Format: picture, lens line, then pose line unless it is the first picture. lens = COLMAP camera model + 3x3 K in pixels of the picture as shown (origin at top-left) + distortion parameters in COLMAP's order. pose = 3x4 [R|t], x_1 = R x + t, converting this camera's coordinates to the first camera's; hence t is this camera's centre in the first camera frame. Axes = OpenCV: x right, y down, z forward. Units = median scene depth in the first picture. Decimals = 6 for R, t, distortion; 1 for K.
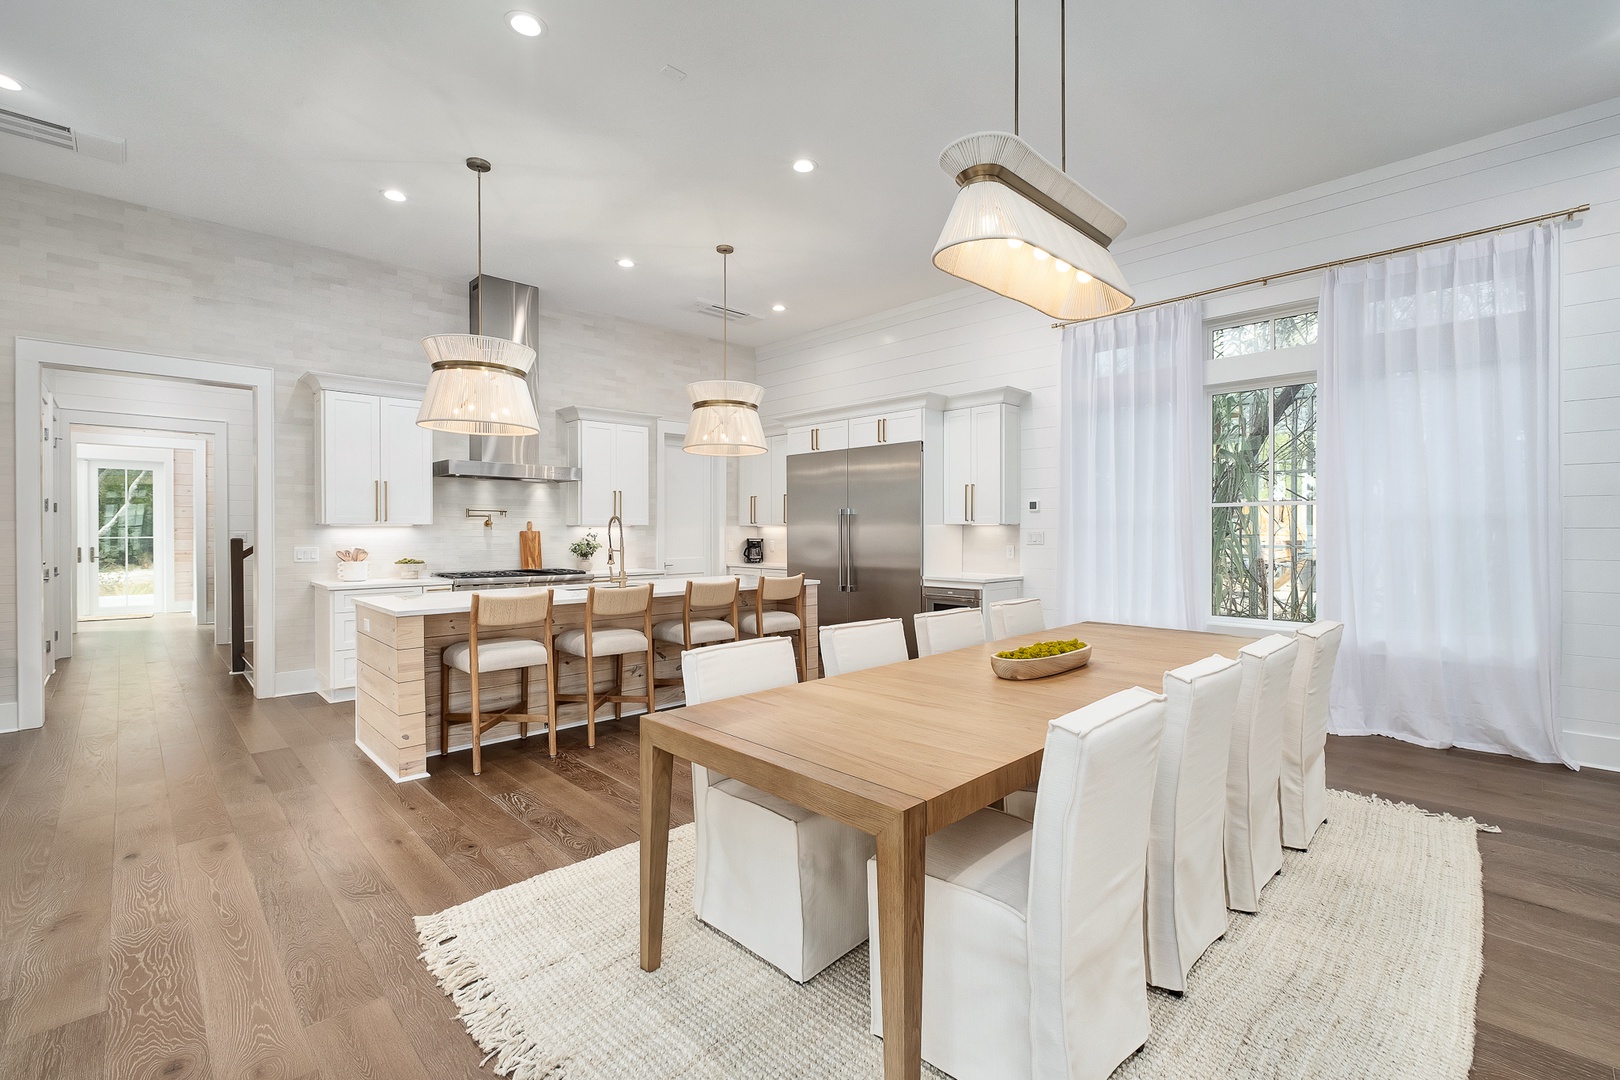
lens RADIAL K [[715.2, 0, 818.2], [0, 715.2, 541.2], [0, 0, 1]] dist [-0.002621, -0.000193]
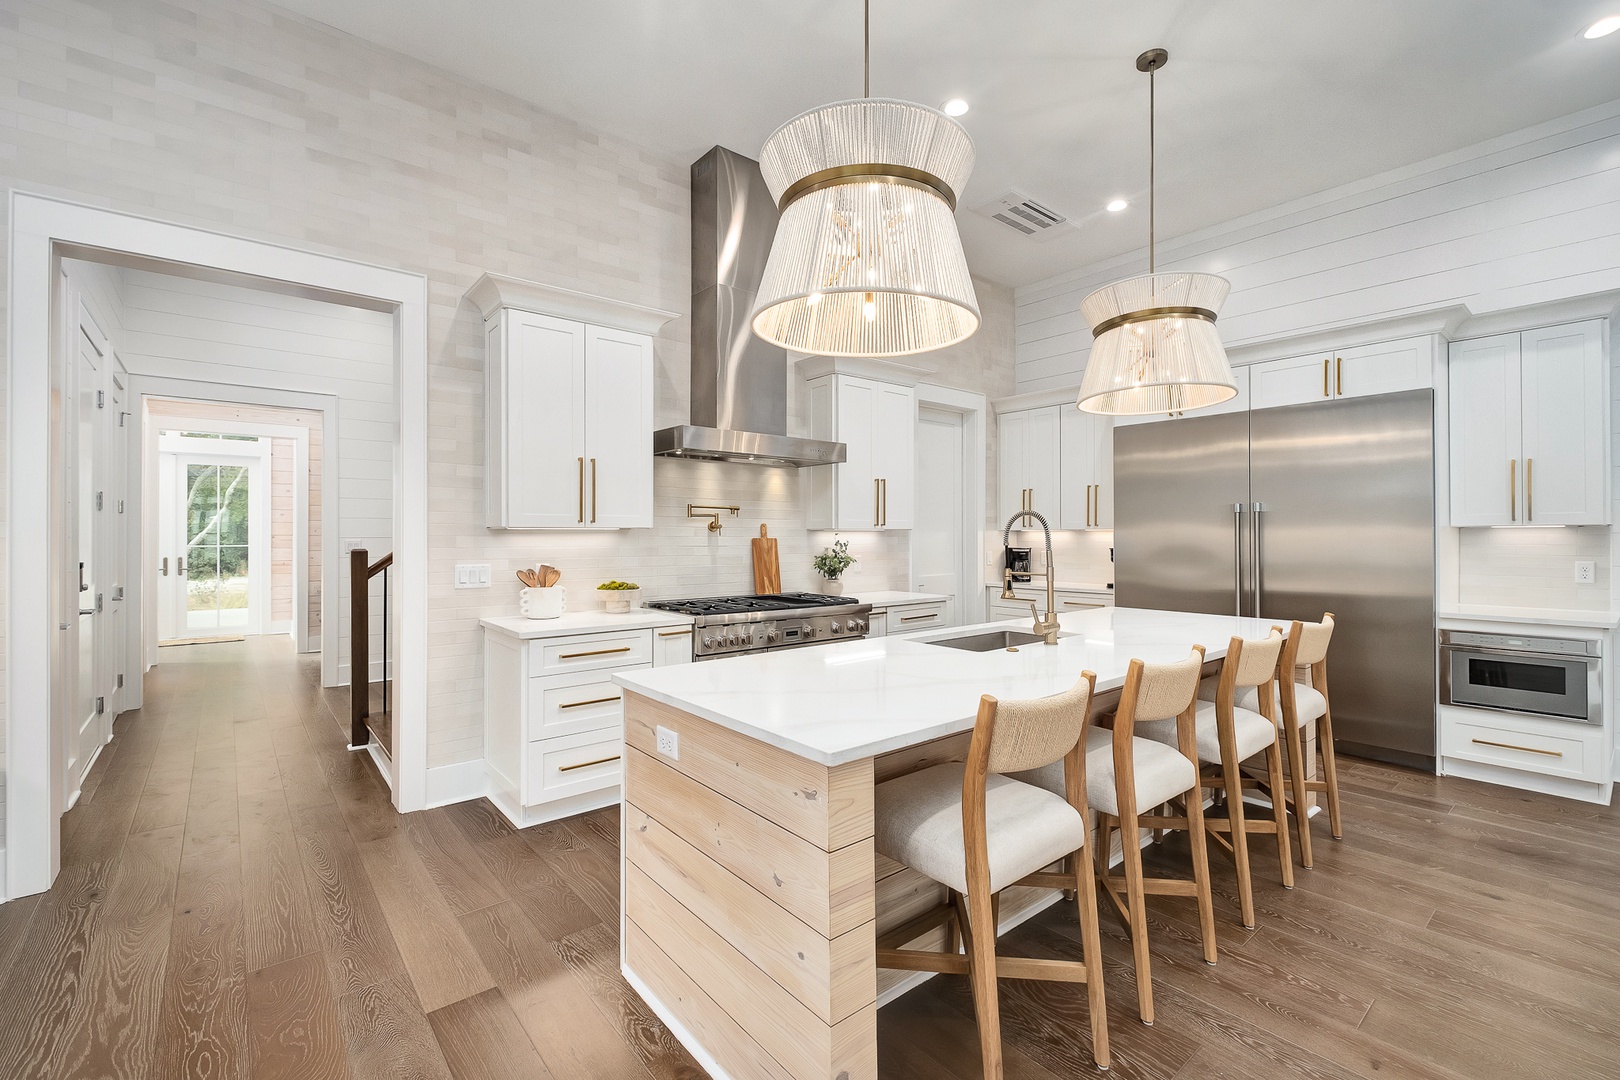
lens RADIAL K [[703.7, 0, 810.0], [0, 703.7, 540.0], [0, 0, 1]] dist [-0.000621, -0.000875]
pose [[0.996957, -0.000972, -0.077946, -0.331667], [0.000230, 0.999955, -0.009533, -0.006420], [0.077952, 0.009486, 0.996912, 0.362677]]
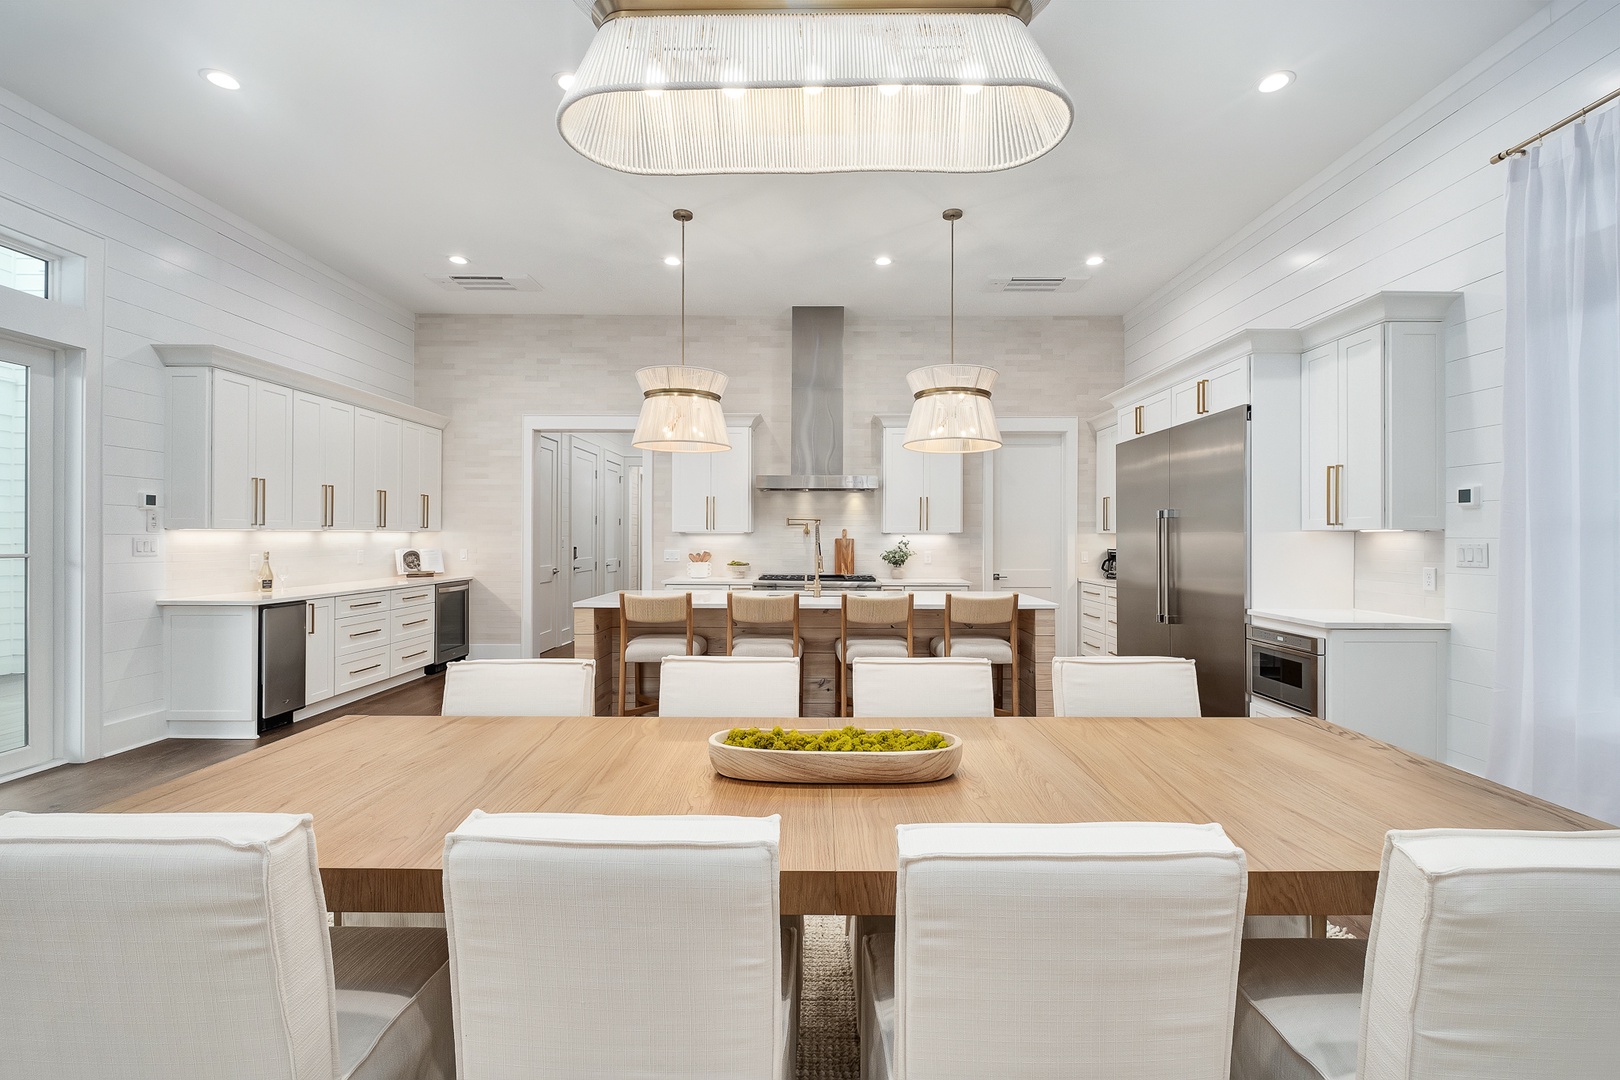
lens RADIAL K [[703.7, 0, 810.0], [0, 703.7, 540.0], [0, 0, 1]] dist [-0.000621, -0.000875]
pose [[0.702964, 0.006212, -0.711199, 0.320475], [-0.014770, 0.999874, -0.005864, -0.005317], [0.711072, 0.014627, 0.702967, 0.253370]]
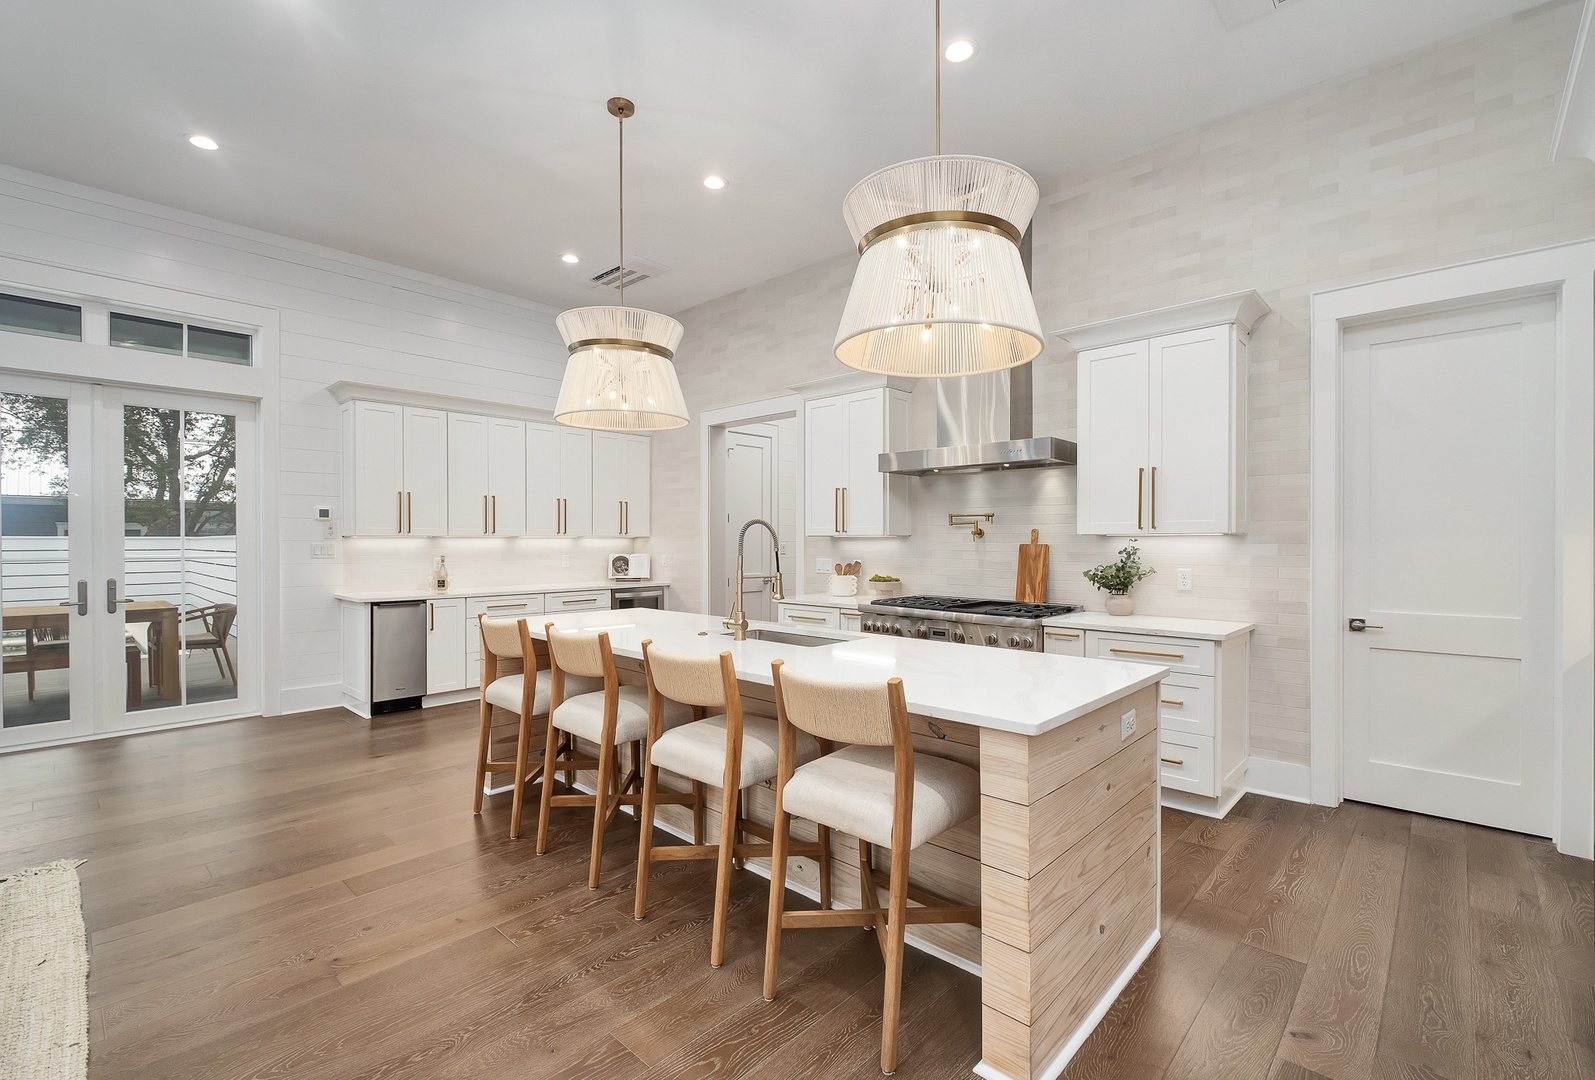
lens RADIAL K [[696.6, 0, 787.7], [0, 696.6, 548.8], [0, 0, 1]] dist [-0.003142, -0.000667]
pose [[0.038340, 0.010229, -0.999212, 0.240627], [-0.017140, 0.999807, 0.009577, -0.012932], [0.999118, 0.016759, 0.038508, 0.808193]]
